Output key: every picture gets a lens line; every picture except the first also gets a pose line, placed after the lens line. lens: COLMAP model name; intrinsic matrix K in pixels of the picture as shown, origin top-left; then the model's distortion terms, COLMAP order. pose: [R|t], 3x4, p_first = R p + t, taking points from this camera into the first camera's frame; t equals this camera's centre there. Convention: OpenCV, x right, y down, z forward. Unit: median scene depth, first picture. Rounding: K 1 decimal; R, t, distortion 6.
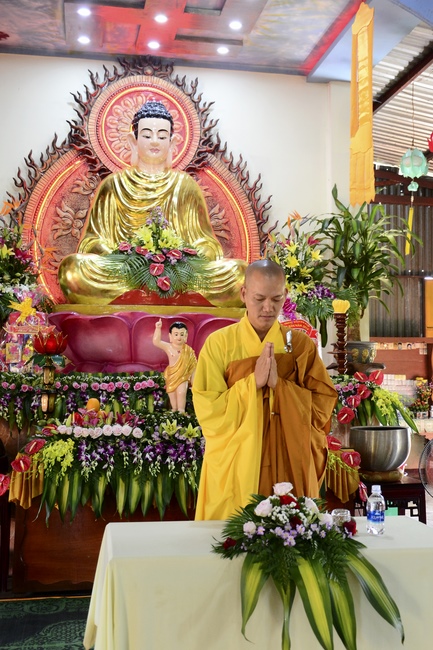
lens RADIAL K [[768.5, 0, 220.0], [0, 768.5, 326.9], [0, 0, 1]] dist [-0.052187, 0.000000]
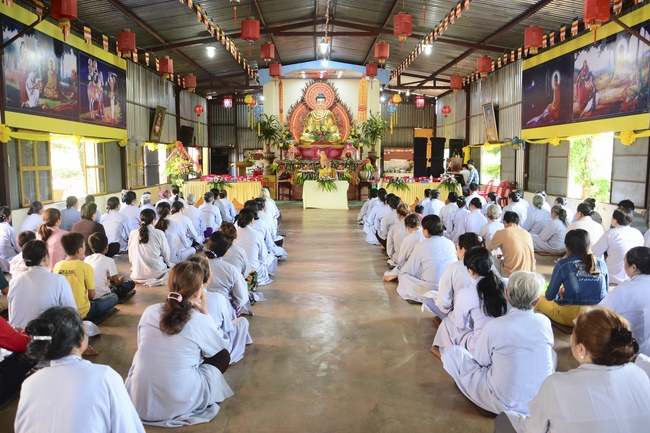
lens RADIAL K [[510.3, 0, 323.5], [0, 510.3, 221.2], [0, 0, 1]] dist [-0.138197, 0.087186]
pose [[0.986866, 0.022401, -0.159980, 0.360914], [0.008950, 0.981235, 0.192606, -0.138079], [0.161293, -0.191508, 0.968147, -1.685193]]
